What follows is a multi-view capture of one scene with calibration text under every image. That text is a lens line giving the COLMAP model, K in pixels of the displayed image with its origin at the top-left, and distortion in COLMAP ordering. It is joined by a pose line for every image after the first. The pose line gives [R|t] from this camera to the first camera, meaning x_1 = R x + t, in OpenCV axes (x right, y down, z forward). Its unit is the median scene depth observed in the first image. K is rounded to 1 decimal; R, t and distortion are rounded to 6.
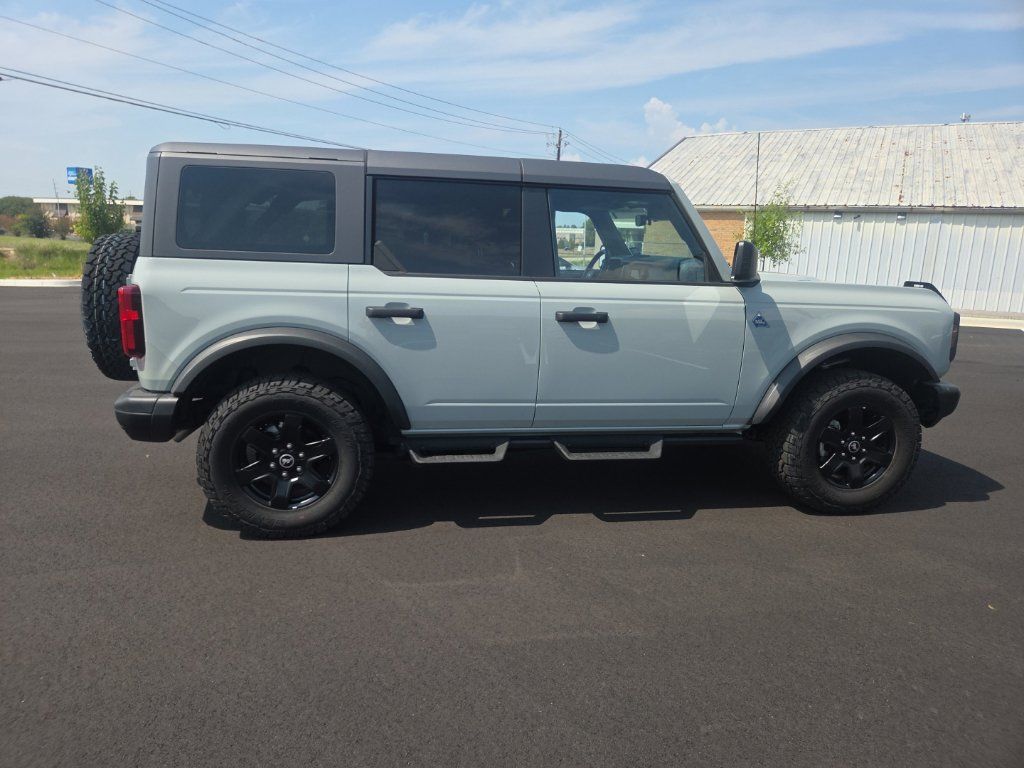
lens RADIAL K [[690.3, 0, 498.7], [0, 690.3, 377.4], [0, 0, 1]] dist [0.073573, -0.068781]
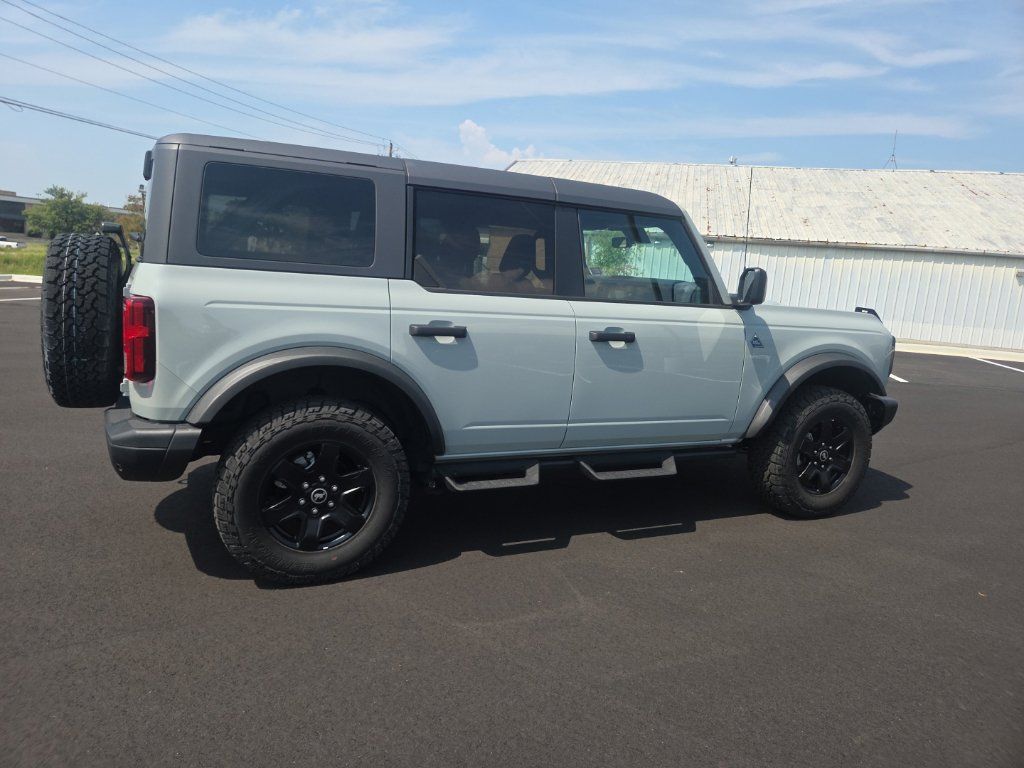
lens RADIAL K [[690.3, 0, 498.7], [0, 690.3, 377.4], [0, 0, 1]] dist [0.073573, -0.068781]
pose [[0.966169, -0.007353, 0.257805, -0.290824], [0.011916, 0.999799, -0.016143, -0.013816], [-0.257634, 0.018669, 0.966062, 0.069749]]
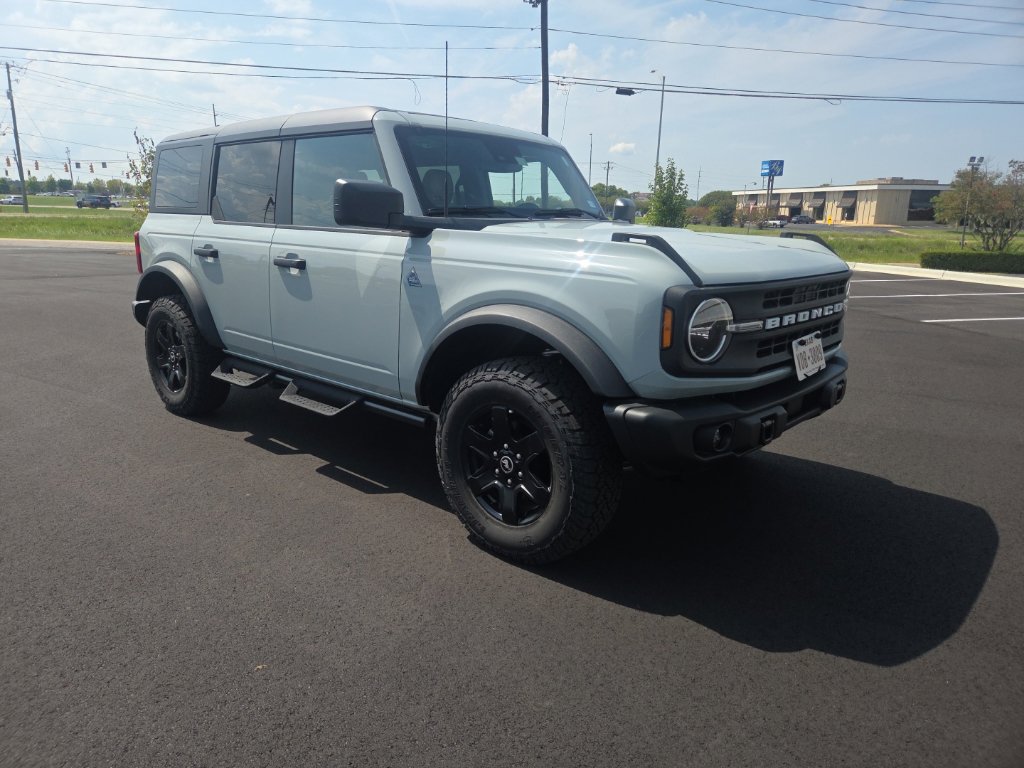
lens RADIAL K [[686.9, 0, 493.8], [0, 686.9, 382.3], [0, 0, 1]] dist [0.078168, -0.068094]
pose [[0.610776, 0.163878, -0.774659, 1.107267], [-0.144633, 0.984978, 0.094335, -0.051966], [0.778482, 0.054424, 0.625304, 0.585175]]
